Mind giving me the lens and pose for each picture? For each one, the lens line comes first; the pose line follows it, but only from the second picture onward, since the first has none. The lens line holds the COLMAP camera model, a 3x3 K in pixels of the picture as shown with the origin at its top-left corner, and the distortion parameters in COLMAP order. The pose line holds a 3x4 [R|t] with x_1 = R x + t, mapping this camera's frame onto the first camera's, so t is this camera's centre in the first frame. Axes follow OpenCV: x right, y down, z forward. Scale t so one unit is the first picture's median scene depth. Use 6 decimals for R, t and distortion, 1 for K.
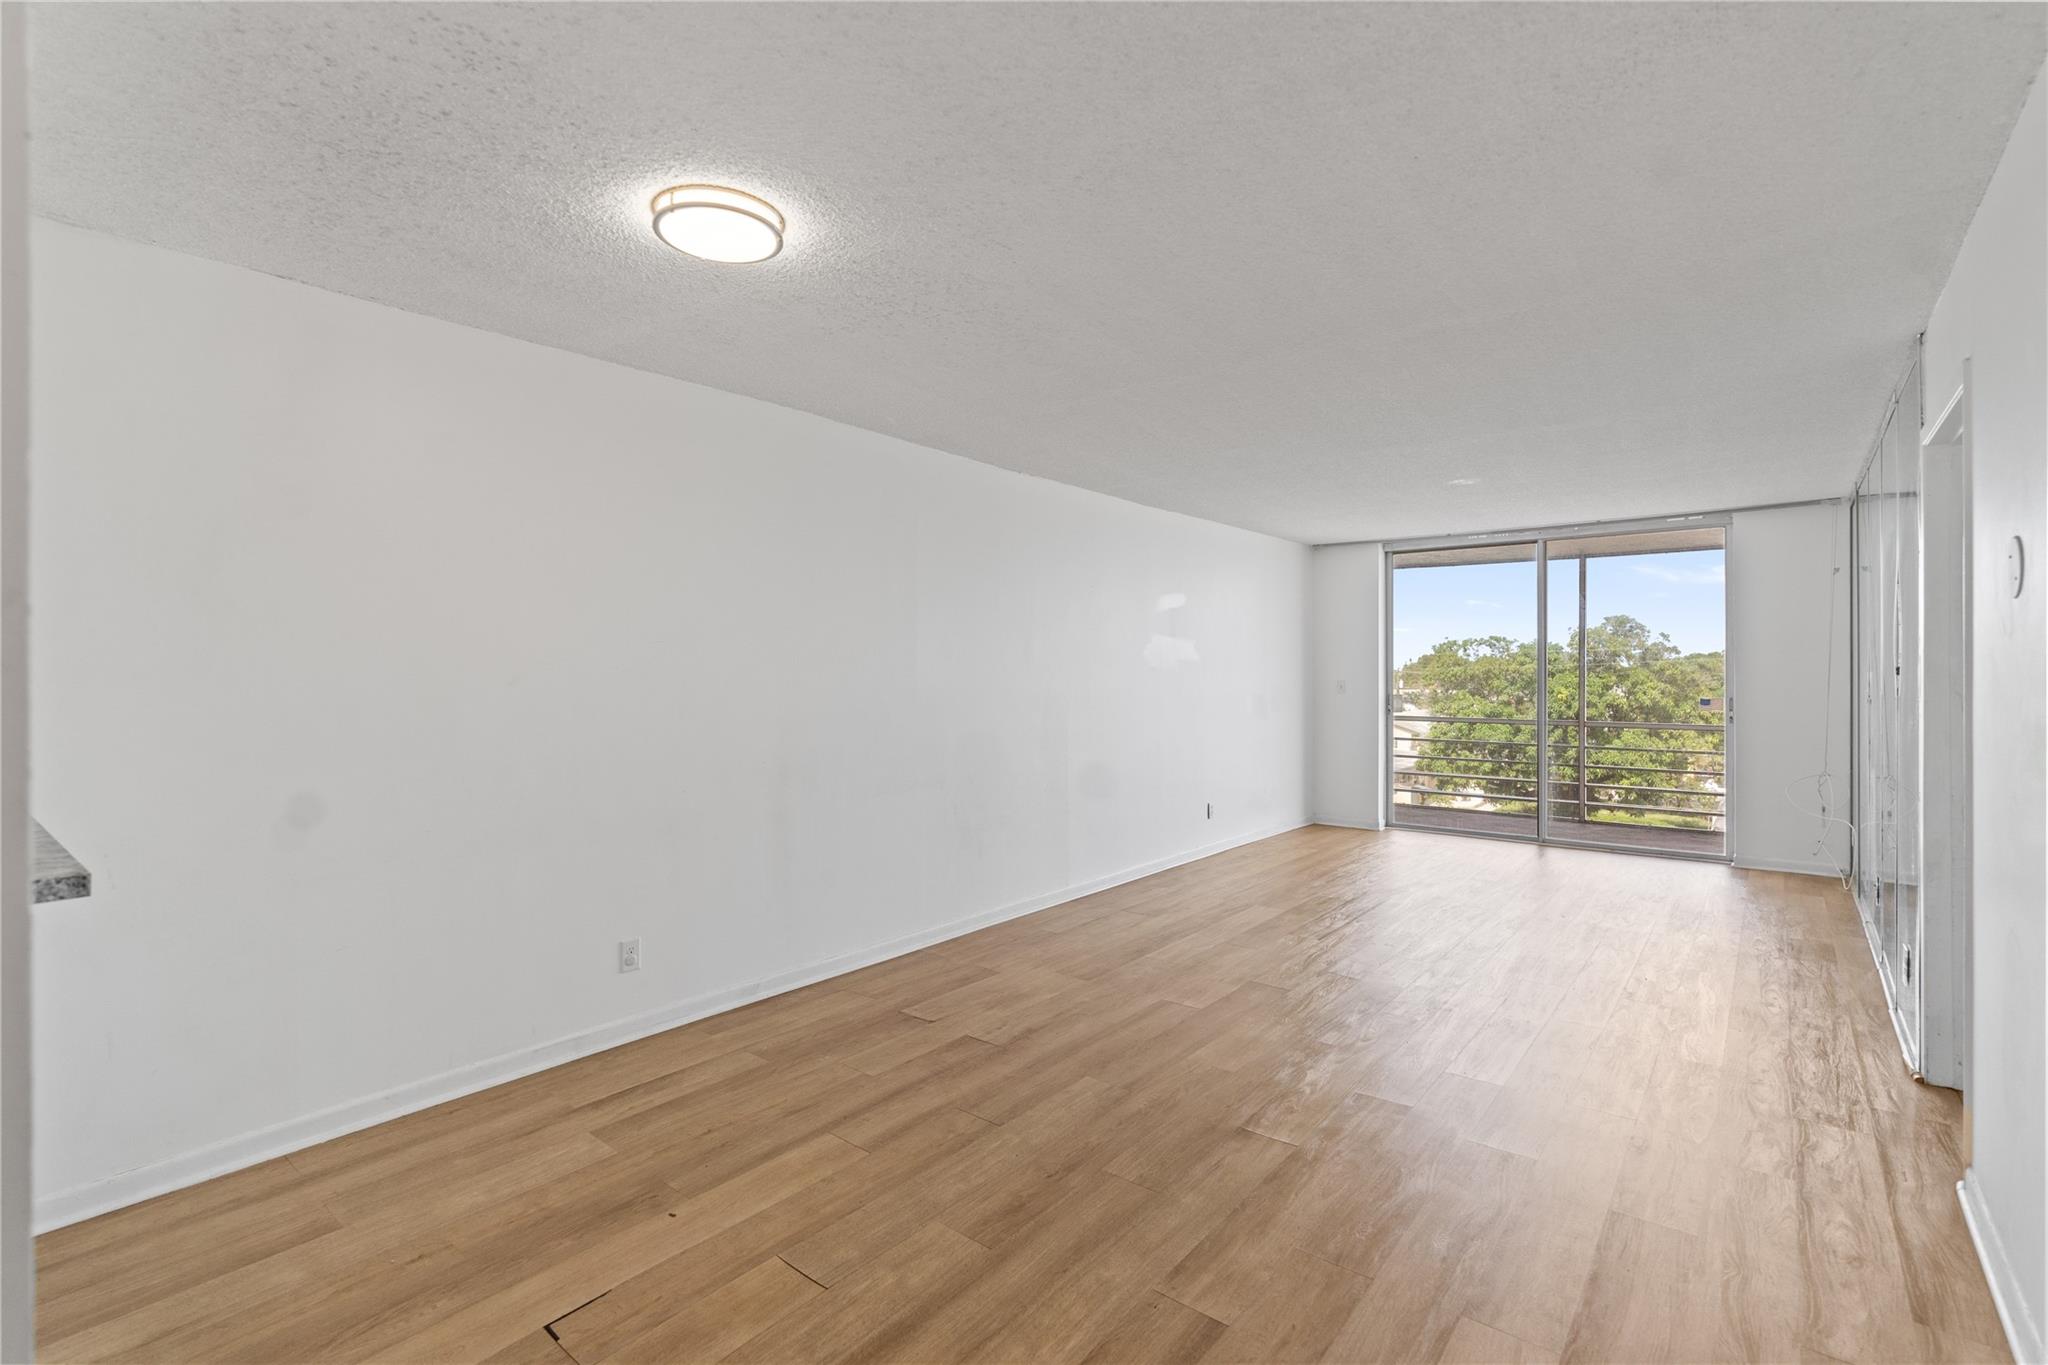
lens RADIAL K [[933.6, 0, 1032.9], [0, 933.6, 681.8], [0, 0, 1]] dist [-0.006184, 0.003541]
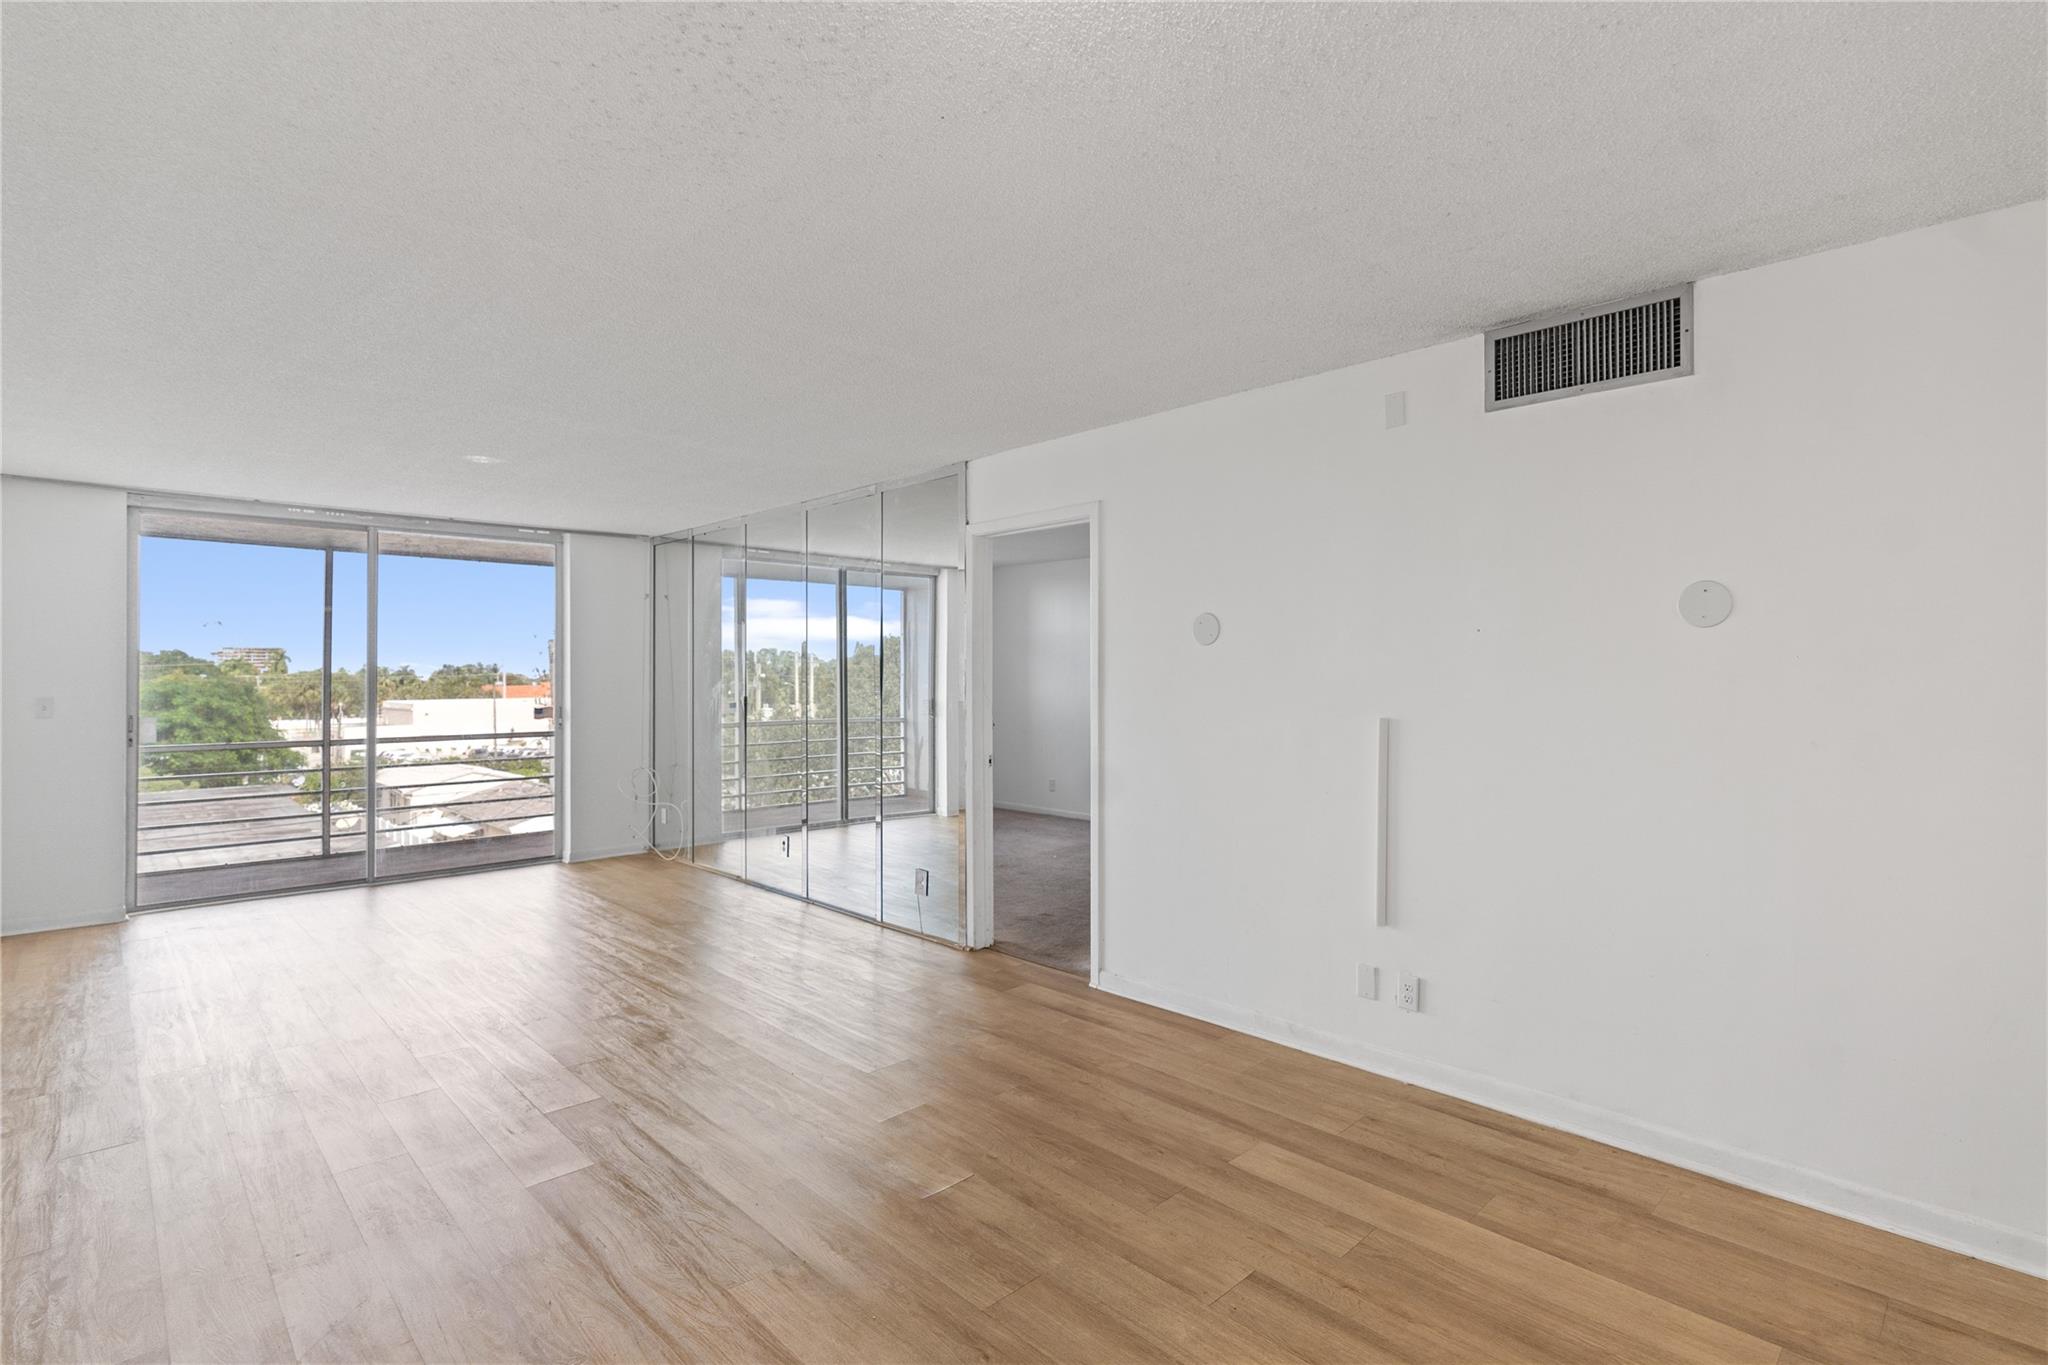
lens RADIAL K [[974.3, 0, 1023.7], [0, 974.3, 668.3], [0, 0, 1]] dist [-0.007341, 0.000988]
pose [[0.125947, 0.008590, 0.992000, -0.261489], [0.013164, 0.999860, -0.010329, -0.006050], [-0.991950, 0.014360, 0.125817, 0.298561]]
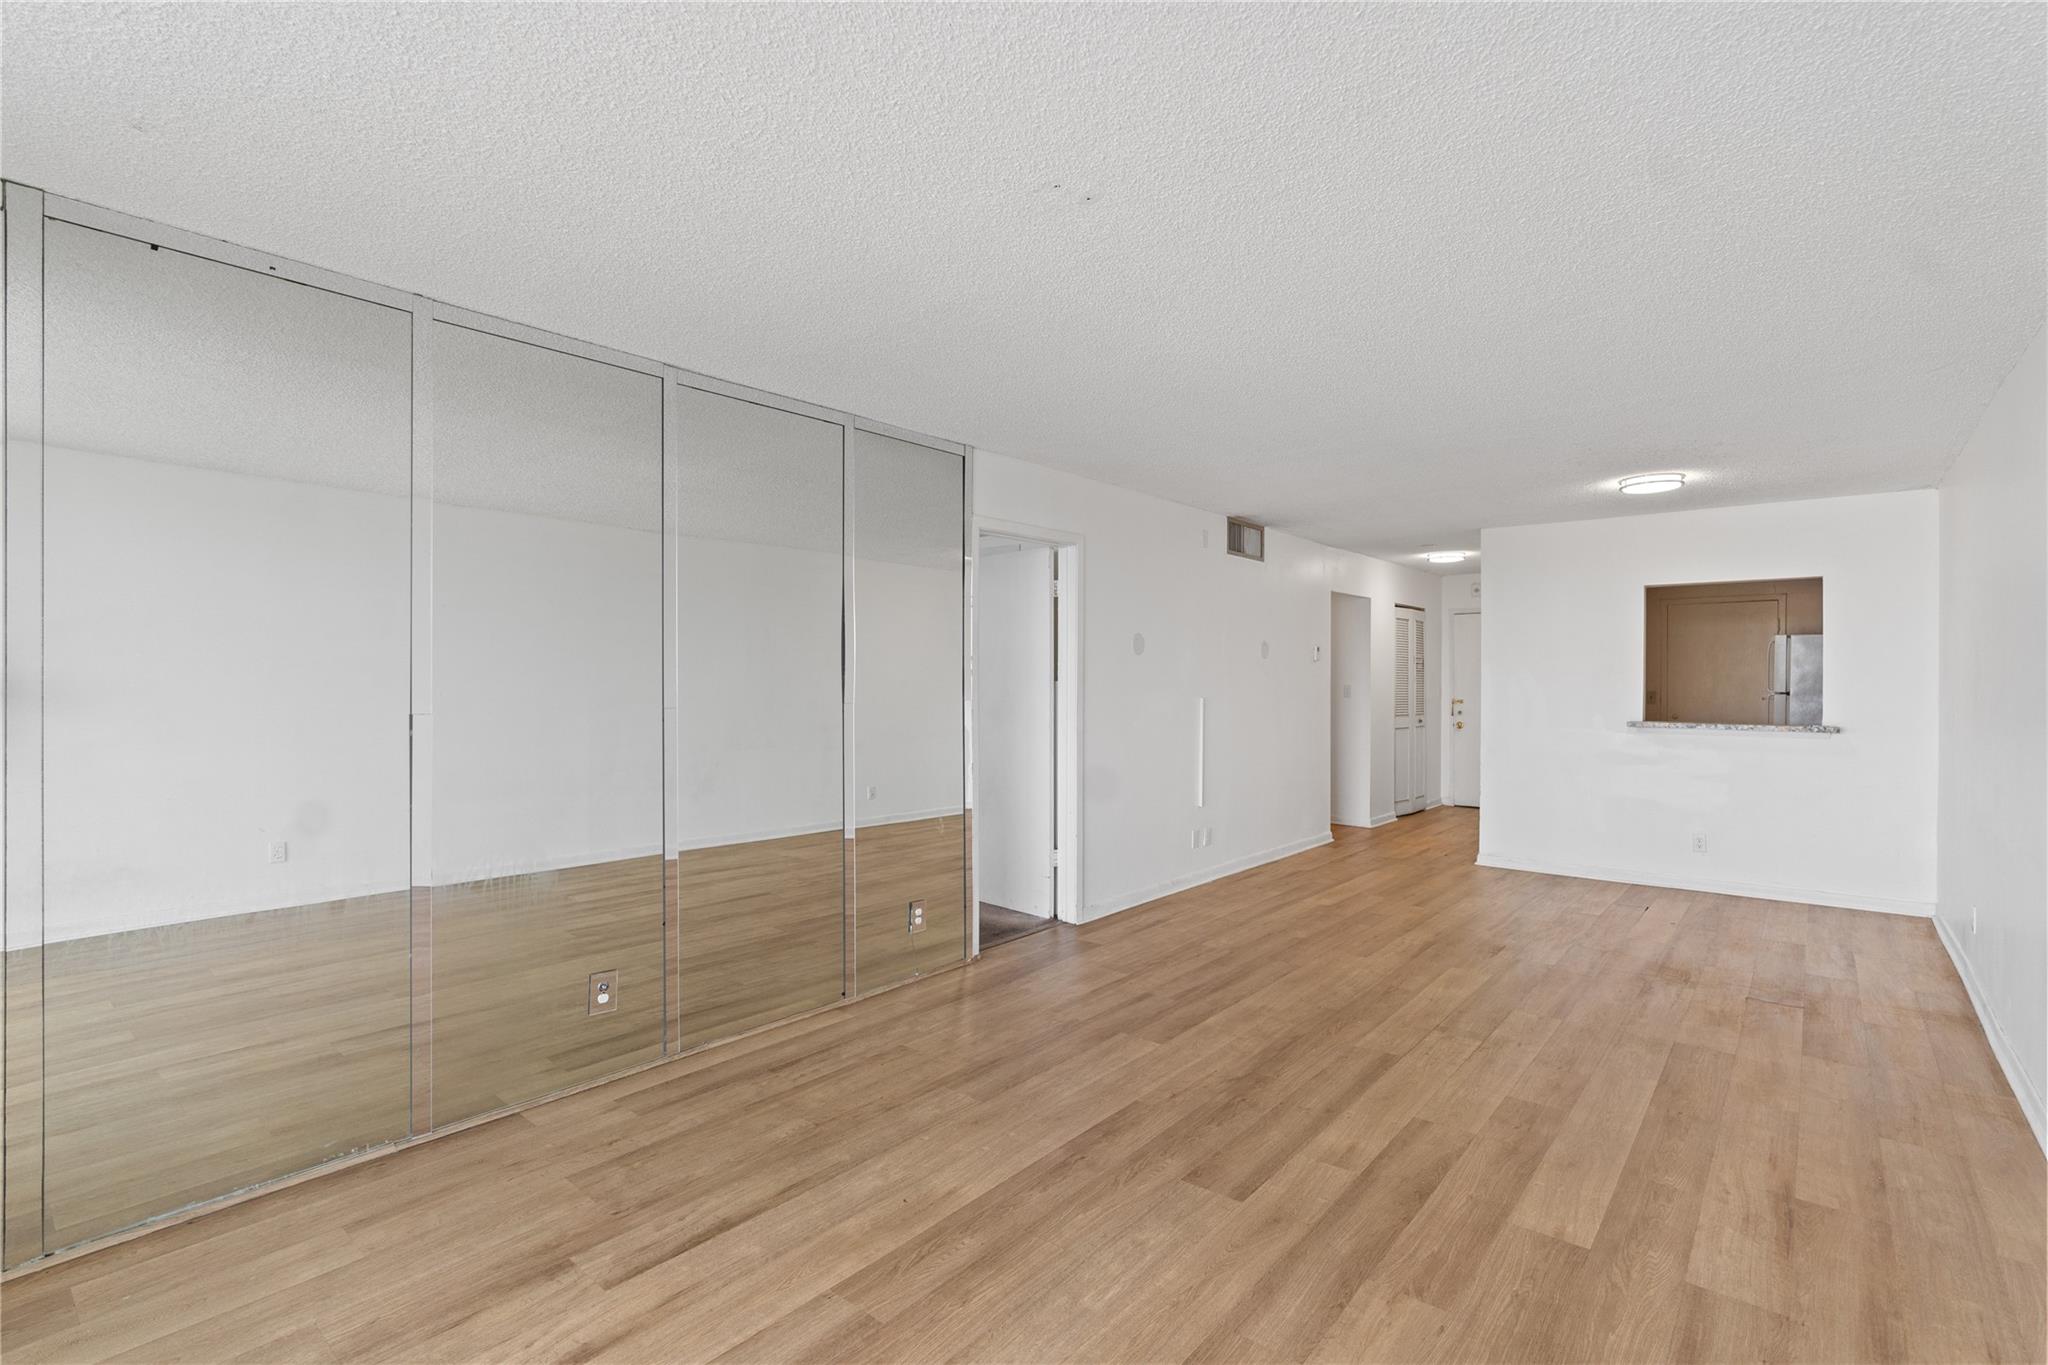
lens RADIAL K [[933.6, 0, 1056.5], [0, 933.6, 689.1], [0, 0, 1]] dist [-0.006184, 0.003541]
pose [[-1.000000, -0.000230, 0.000520, 0.347940], [-0.000219, 0.999813, 0.019326, -0.009423], [-0.000525, 0.019326, -0.999813, 1.031058]]
